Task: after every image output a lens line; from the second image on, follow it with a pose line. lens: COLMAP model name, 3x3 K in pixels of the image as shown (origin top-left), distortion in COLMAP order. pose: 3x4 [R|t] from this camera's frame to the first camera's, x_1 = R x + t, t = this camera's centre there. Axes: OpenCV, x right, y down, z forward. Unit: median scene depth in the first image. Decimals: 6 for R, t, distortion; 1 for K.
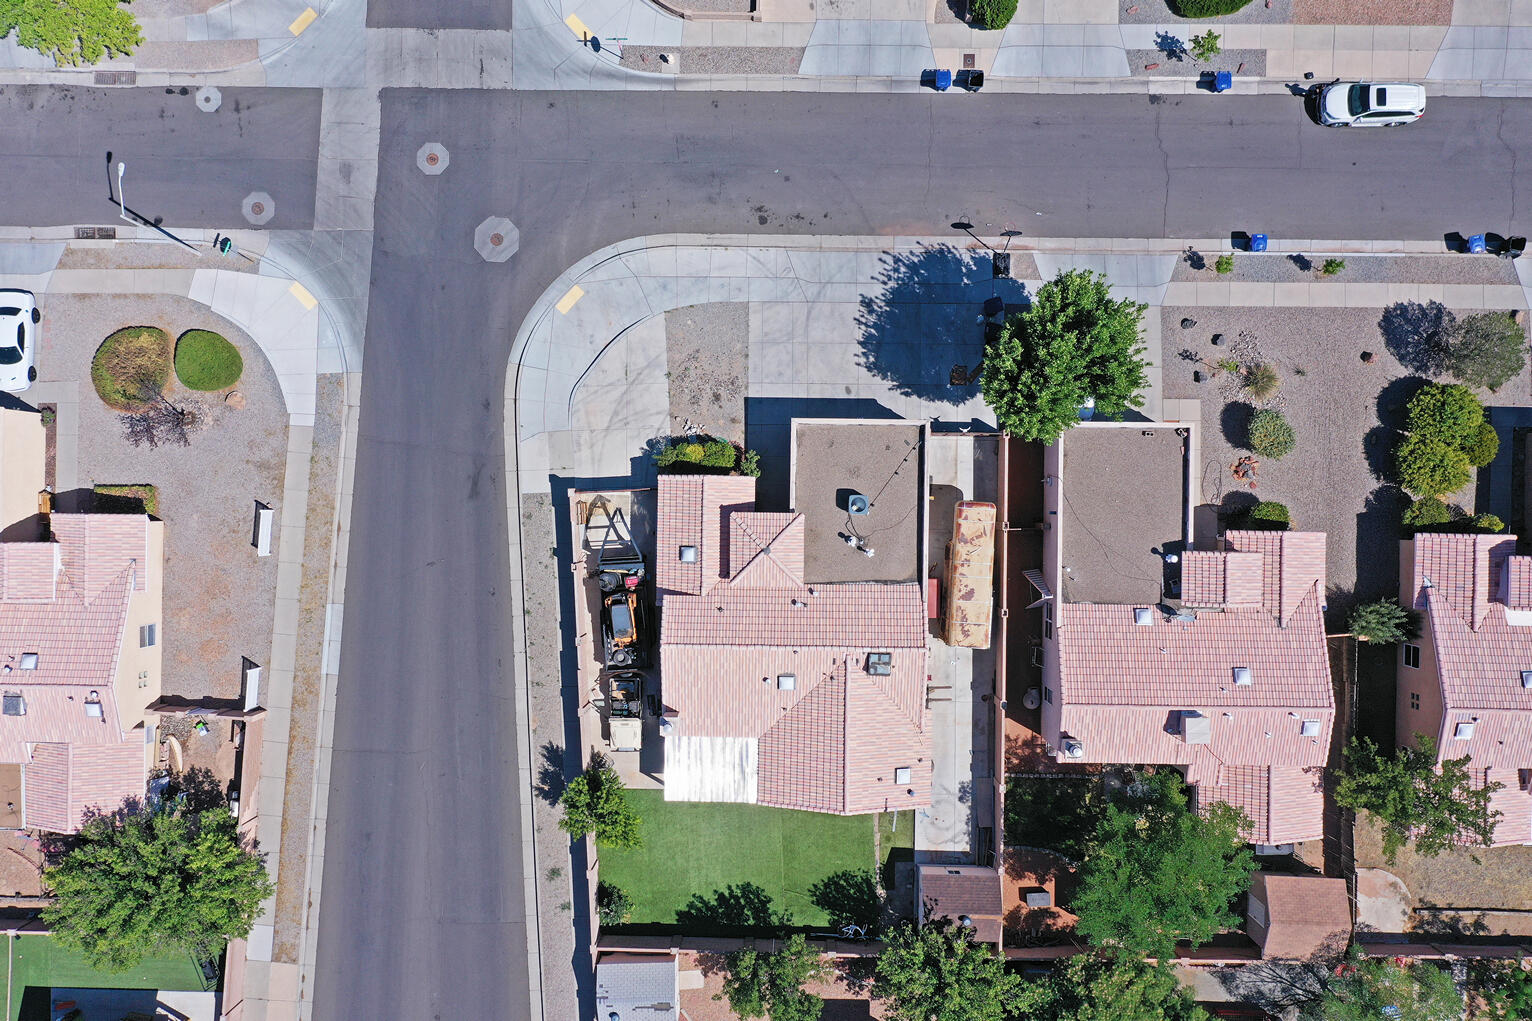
lens RADIAL K [[1207.1, 0, 766.0], [0, 1207.1, 510.5], [0, 0, 1]] dist [-0.000012, 0.004805]
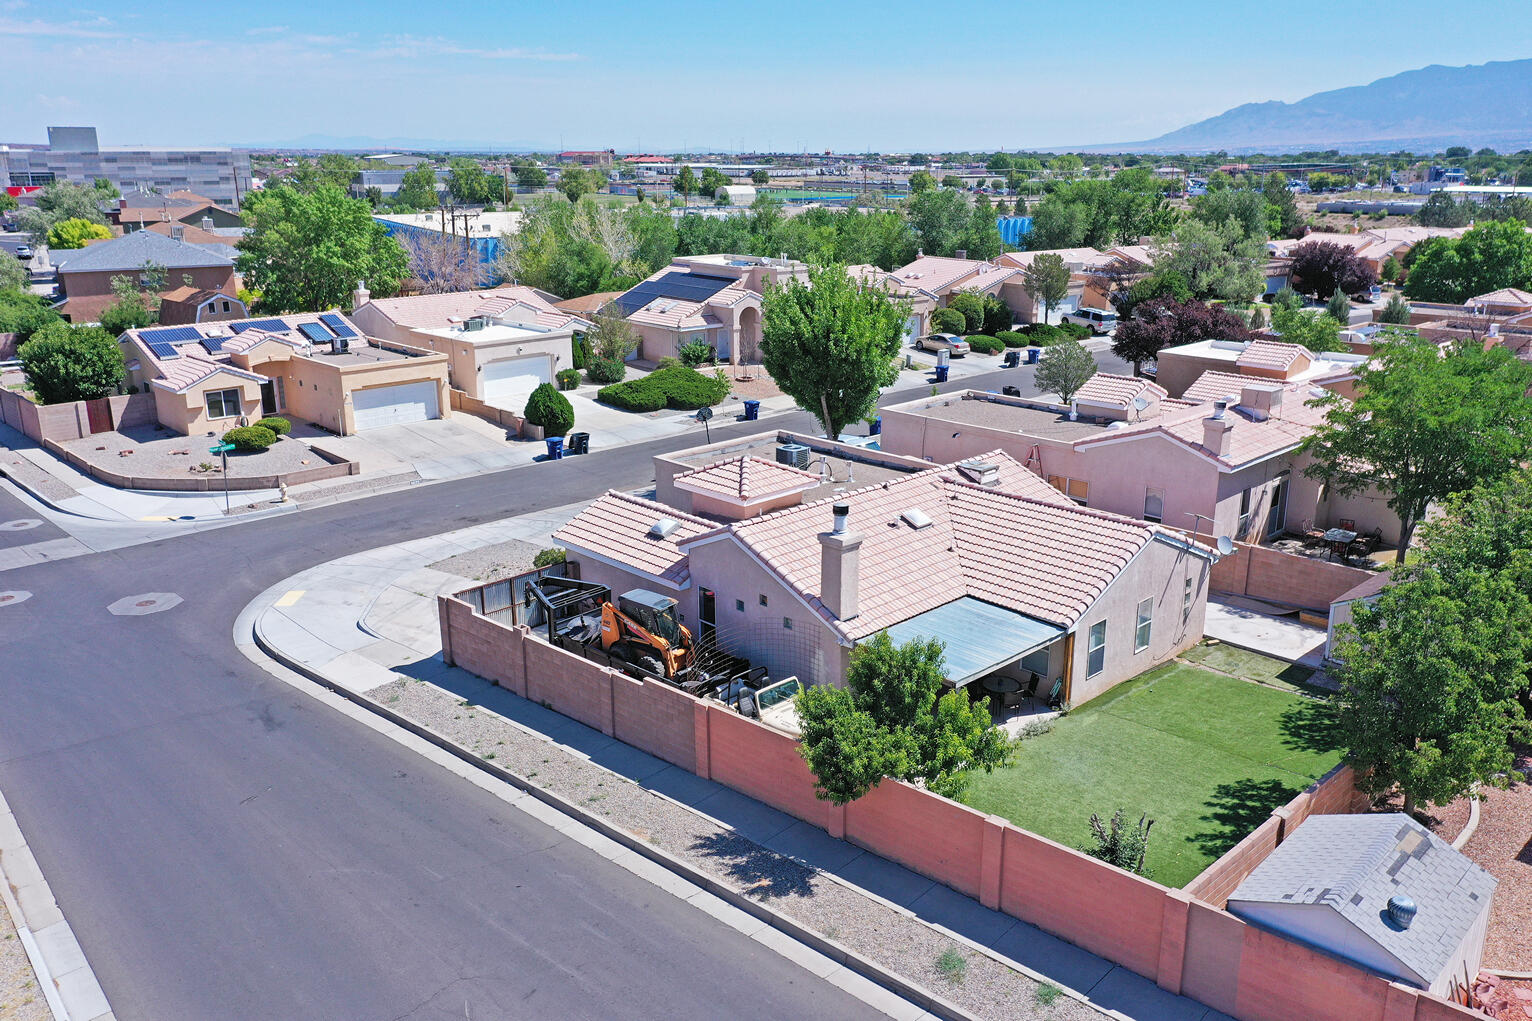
lens RADIAL K [[1217.7, 0, 766.0], [0, 1217.7, 510.5], [0, 0, 1]] dist [0.002194, 0.001063]
pose [[0.709721, -0.181904, 0.680593, -0.434979], [0.704470, 0.189187, -0.684055, 0.483390], [-0.004327, 0.964945, 0.262416, 0.773177]]
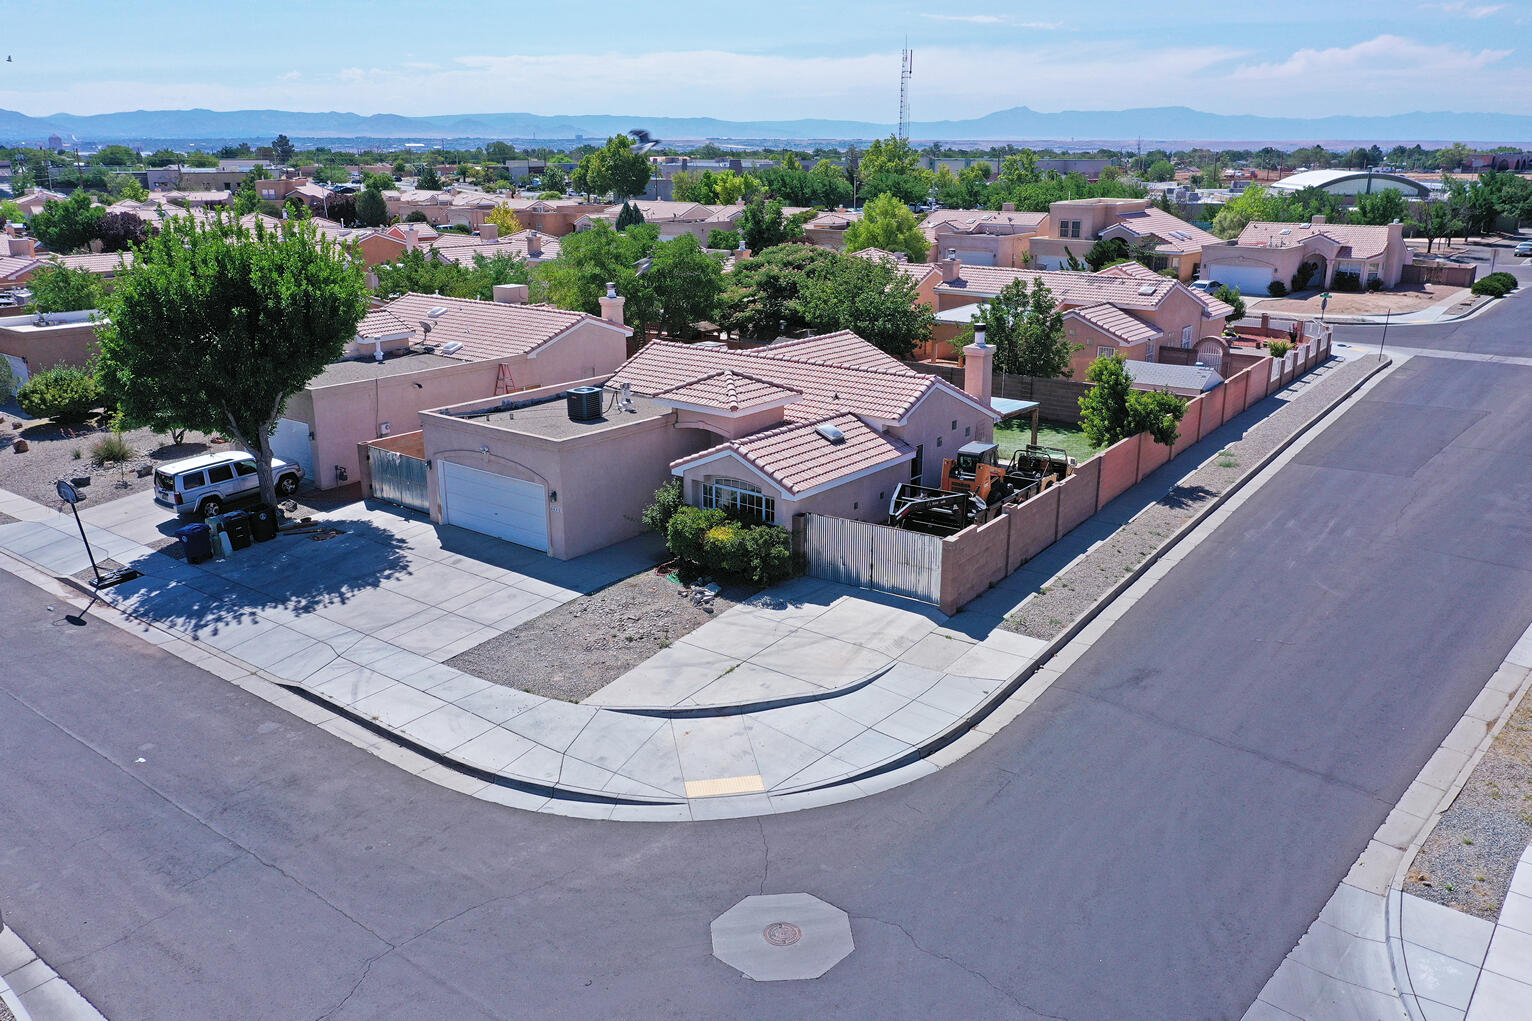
lens RADIAL K [[1207.1, 0, 766.0], [0, 1207.1, 510.5], [0, 0, 1]] dist [-0.000012, 0.004805]
pose [[-0.792723, -0.158280, 0.588675, -0.391999], [0.609262, -0.237056, 0.756706, -0.444998], [0.019778, 0.958515, 0.284354, 0.807254]]
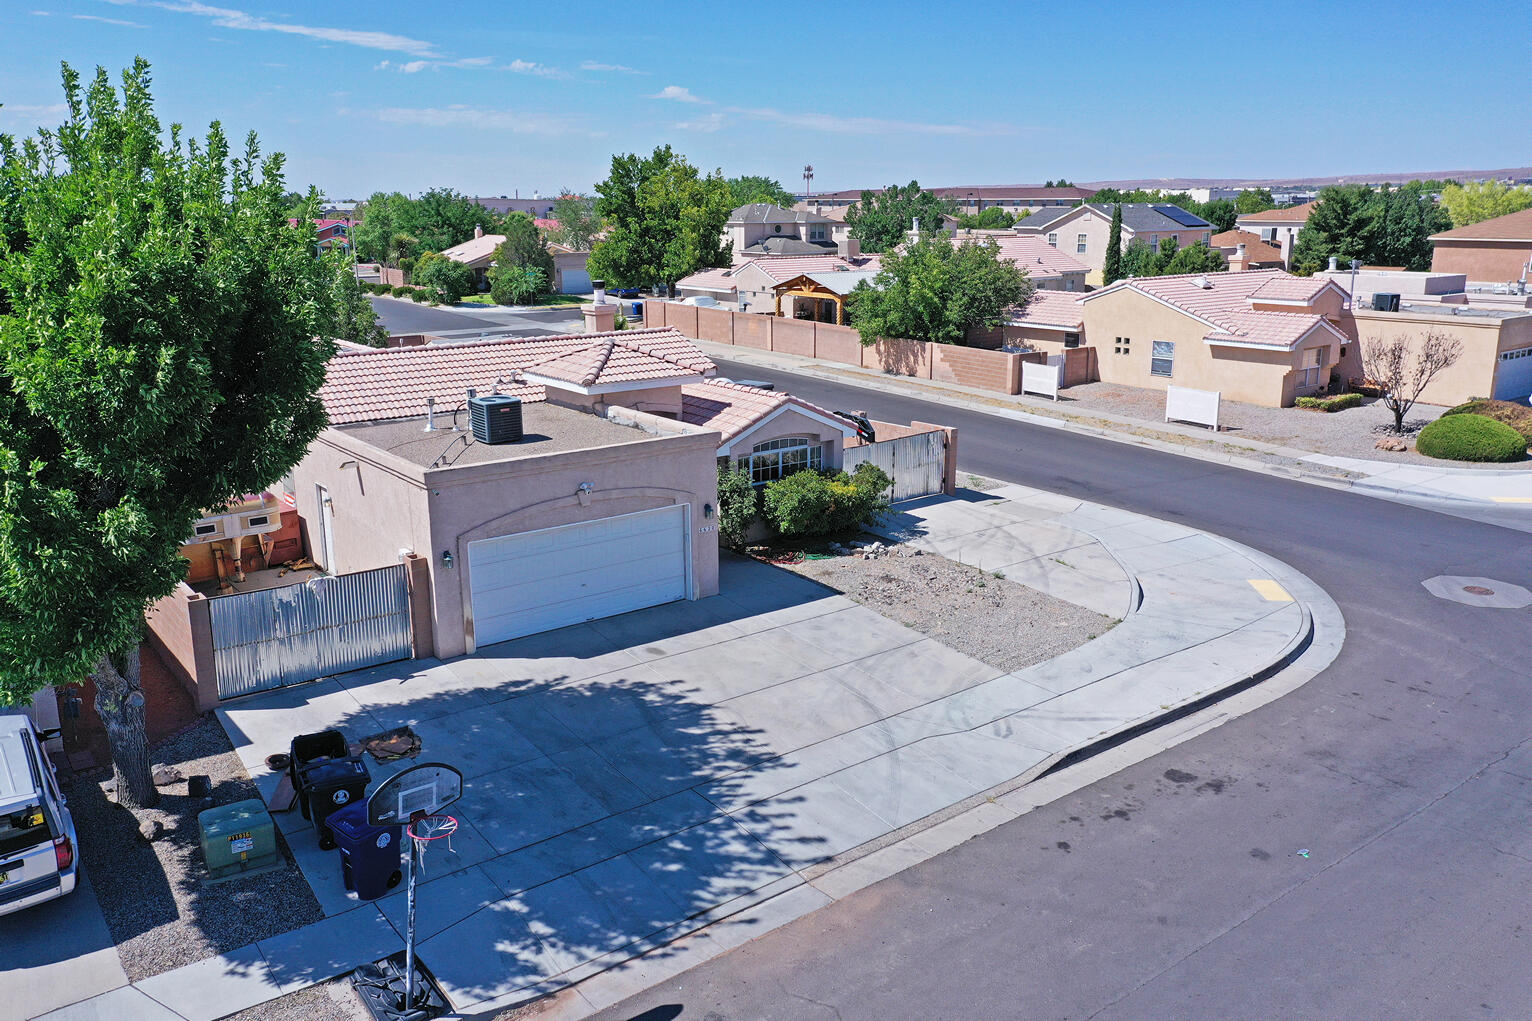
lens RADIAL K [[1207.1, 0, 766.0], [0, 1207.1, 510.5], [0, 0, 1]] dist [-0.000012, 0.004805]
pose [[-0.782651, 0.172024, -0.598218, 0.262272], [-0.622369, -0.199797, 0.756794, -0.400952], [0.010665, 0.964619, 0.263433, 0.851456]]
